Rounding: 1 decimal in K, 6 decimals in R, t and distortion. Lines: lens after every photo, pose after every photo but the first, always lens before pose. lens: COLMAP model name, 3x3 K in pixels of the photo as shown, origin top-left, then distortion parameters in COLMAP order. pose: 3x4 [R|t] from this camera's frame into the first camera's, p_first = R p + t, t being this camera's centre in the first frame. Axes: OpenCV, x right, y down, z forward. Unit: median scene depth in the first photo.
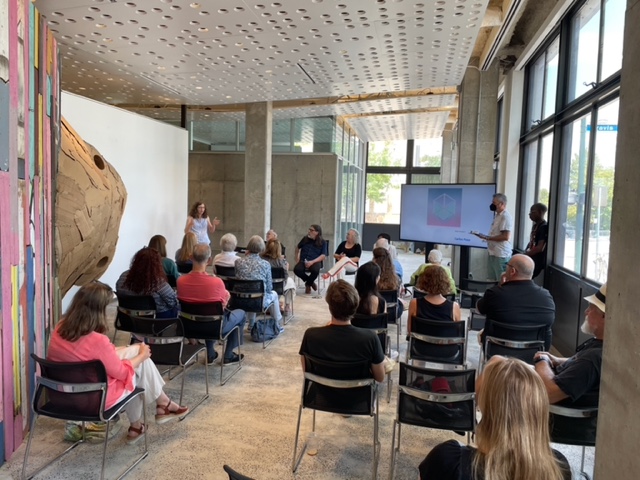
lens RADIAL K [[476.1, 0, 321.4], [0, 476.1, 224.9], [0, 0, 1]] dist [0.077137, -0.115389]
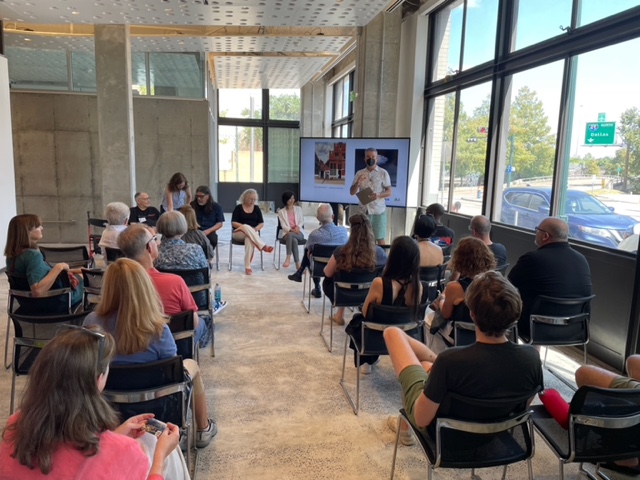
lens RADIAL K [[482.4, 0, 323.9], [0, 482.4, 230.4], [0, 0, 1]] dist [0.081687, -0.122474]
pose [[0.928273, -0.058997, 0.367191, -0.122893], [0.021673, 0.994241, 0.104953, -0.007681], [-0.371268, -0.089467, 0.924205, 0.135346]]
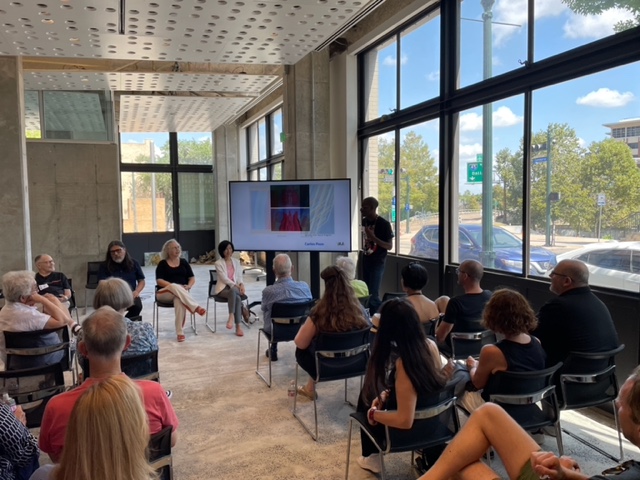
lens RADIAL K [[482.4, 0, 323.9], [0, 482.4, 230.4], [0, 0, 1]] dist [0.081687, -0.122474]
pose [[0.835291, -0.069819, 0.545357, -0.140533], [0.066163, 0.997461, 0.026362, -0.013872], [-0.545813, 0.014062, 0.837789, 0.220965]]
